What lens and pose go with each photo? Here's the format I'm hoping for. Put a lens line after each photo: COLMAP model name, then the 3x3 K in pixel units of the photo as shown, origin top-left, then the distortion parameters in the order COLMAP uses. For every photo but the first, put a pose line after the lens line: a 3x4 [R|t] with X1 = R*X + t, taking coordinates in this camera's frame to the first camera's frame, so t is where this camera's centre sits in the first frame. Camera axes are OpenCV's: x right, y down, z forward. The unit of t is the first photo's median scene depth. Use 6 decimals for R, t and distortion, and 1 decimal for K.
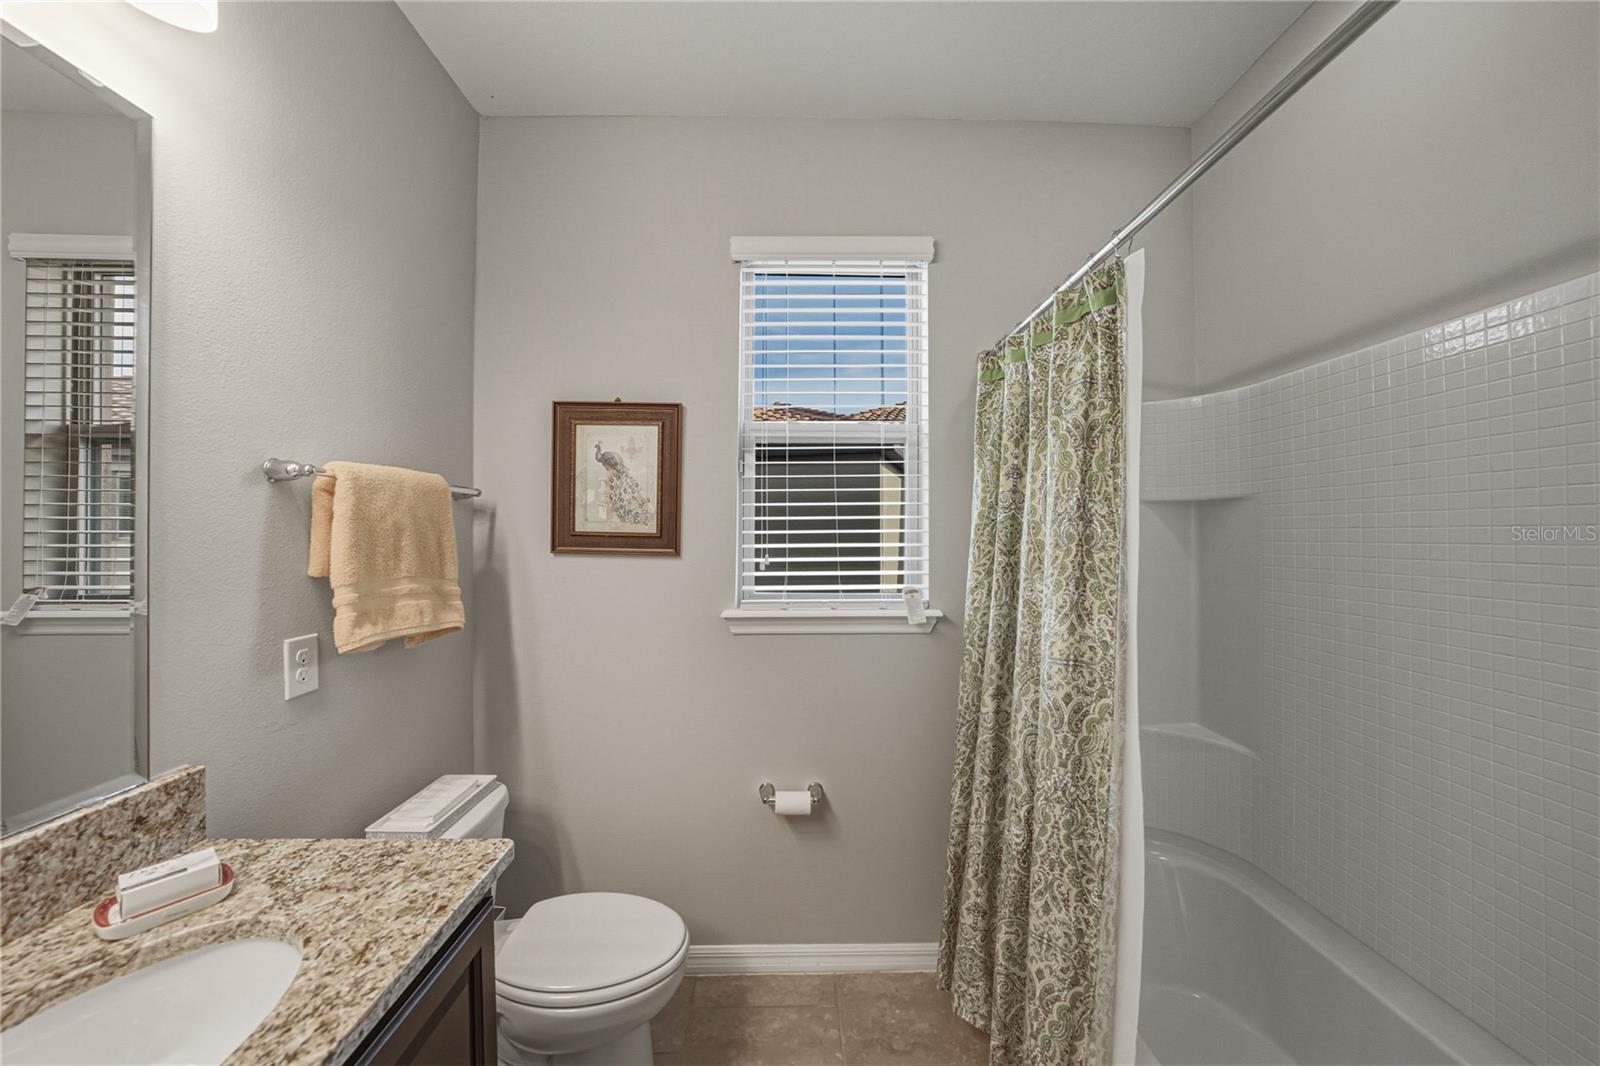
lens RADIAL K [[563.5, 0, 800.5], [0, 563.5, 525.2], [0, 0, 1]] dist [-0.022118, 0.006388]
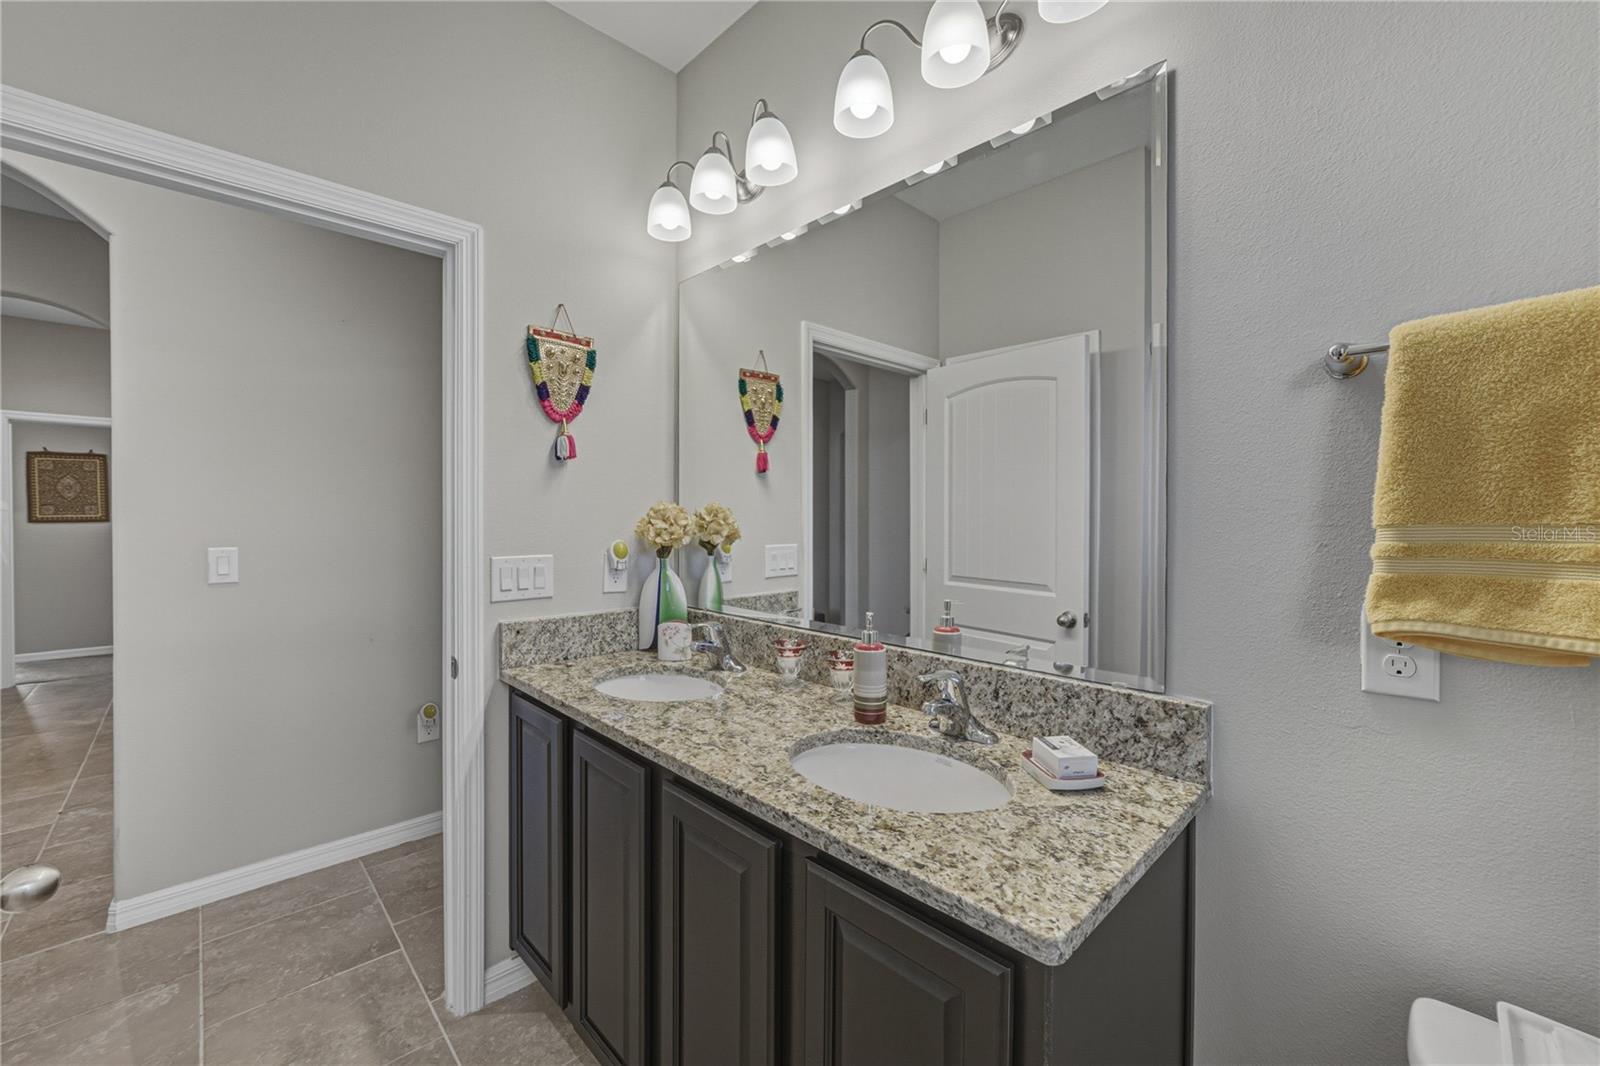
lens RADIAL K [[634.2, 0, 800.0], [0, 634.2, 533.0], [0, 0, 1]] dist [-0.000616, -0.000018]
pose [[-0.728560, 0.016076, -0.684793, 0.146872], [0.004239, 0.999811, 0.018962, 0.136588], [0.684969, 0.010912, -0.728491, 1.447995]]
